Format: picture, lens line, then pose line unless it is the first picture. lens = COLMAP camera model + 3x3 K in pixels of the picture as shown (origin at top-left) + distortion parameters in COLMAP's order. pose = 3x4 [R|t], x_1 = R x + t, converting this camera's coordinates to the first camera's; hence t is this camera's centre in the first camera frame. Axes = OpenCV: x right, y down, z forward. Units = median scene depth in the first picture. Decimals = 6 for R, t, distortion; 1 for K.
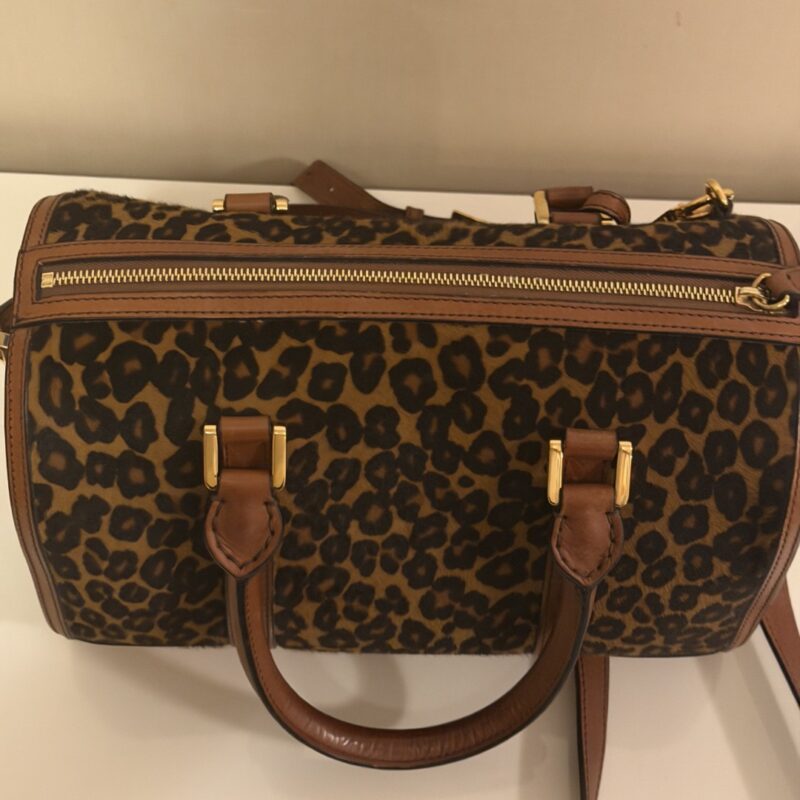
lens RADIAL K [[1450.4, 0, 400.0], [0, 1450.4, 400.0], [0, 0, 1]] dist [-0.008382, 0.305952]
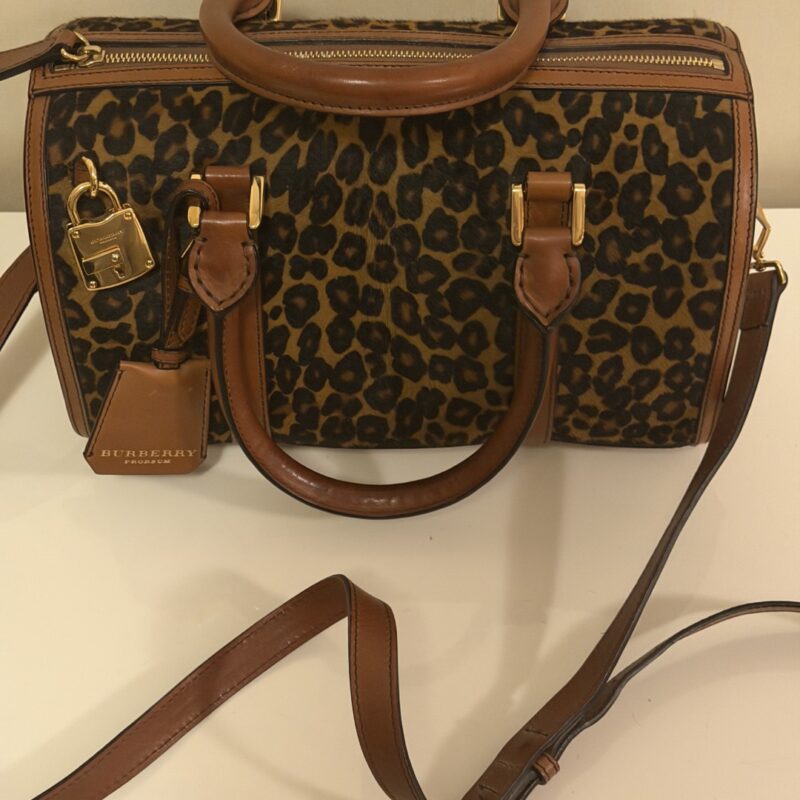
lens RADIAL K [[1450.4, 0, 400.0], [0, 1450.4, 400.0], [0, 0, 1]] dist [-0.008382, 0.305952]
pose [[-0.999818, -0.014845, 0.011963, -0.016234], [0.016951, -0.404966, 0.914175, -1.233593], [-0.008727, 0.914211, 0.405144, 0.801182]]
